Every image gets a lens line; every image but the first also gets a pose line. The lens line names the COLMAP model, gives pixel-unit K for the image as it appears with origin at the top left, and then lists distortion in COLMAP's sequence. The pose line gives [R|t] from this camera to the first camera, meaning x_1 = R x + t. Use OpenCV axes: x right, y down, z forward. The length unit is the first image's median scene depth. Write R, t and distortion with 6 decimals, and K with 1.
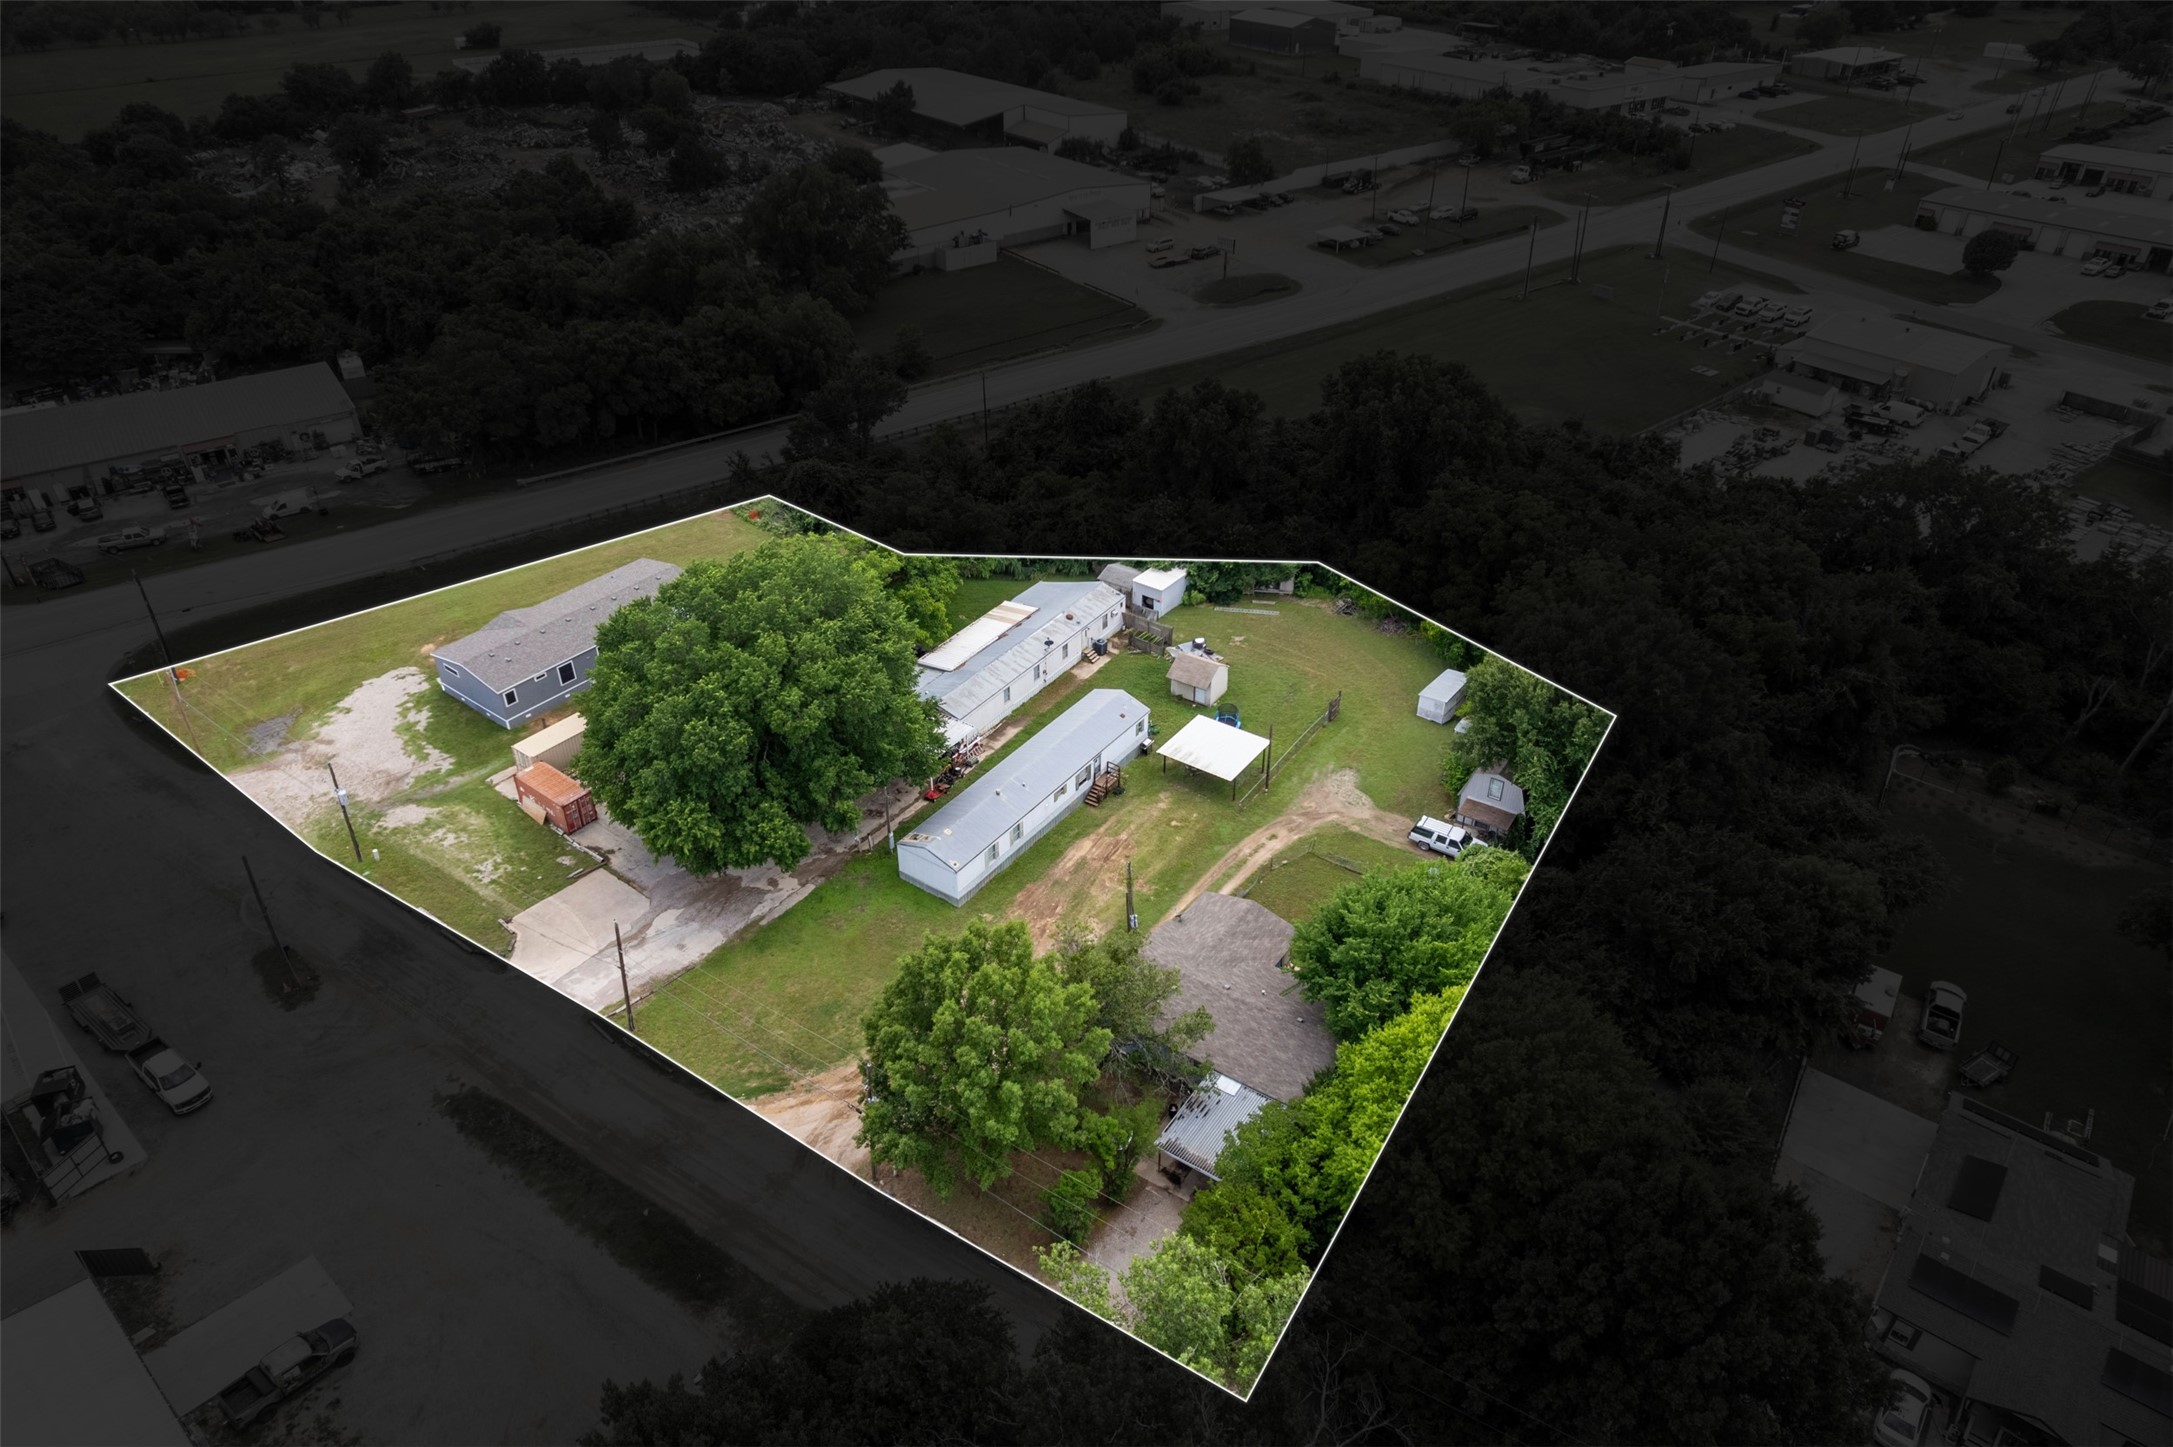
lens RADIAL K [[1376.9, 0, 1086.5], [0, 1376.9, 723.5], [0, 0, 1]] dist [-0.080445, 0.067297]
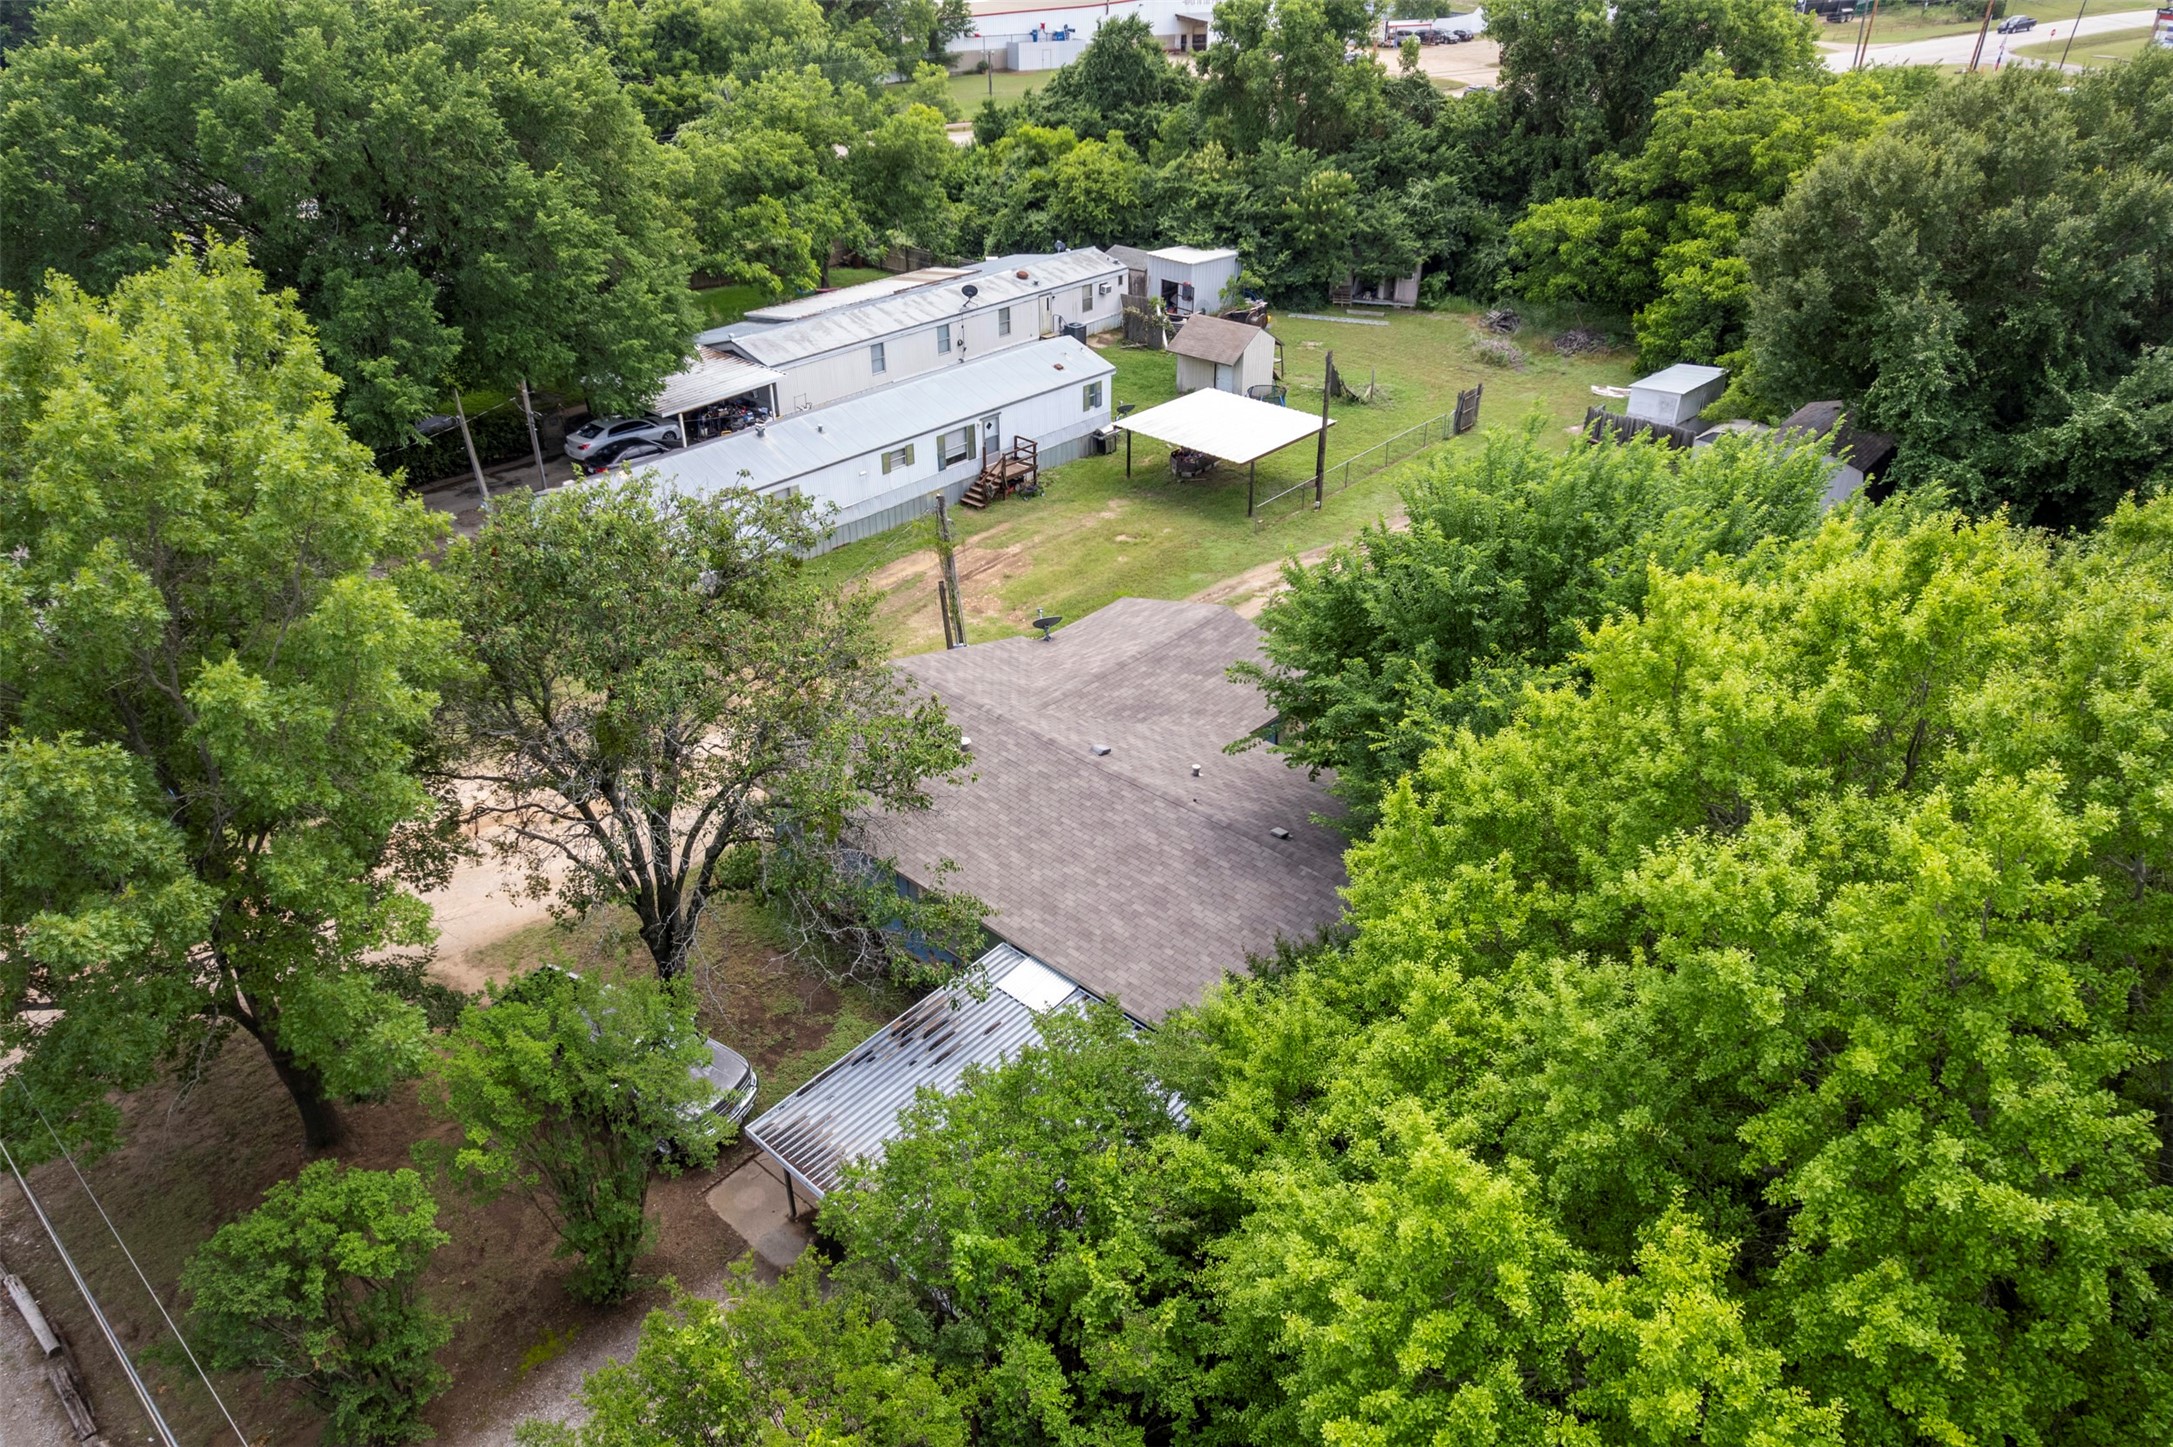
lens RADIAL K [[1376.9, 0, 1086.5], [0, 1376.9, 723.5], [0, 0, 1]] dist [-0.080445, 0.067297]
pose [[0.990624, 0.069838, -0.117420, 0.080417], [-0.075572, 0.996120, -0.045106, 0.114566], [0.113814, 0.053557, 0.992057, 0.355034]]
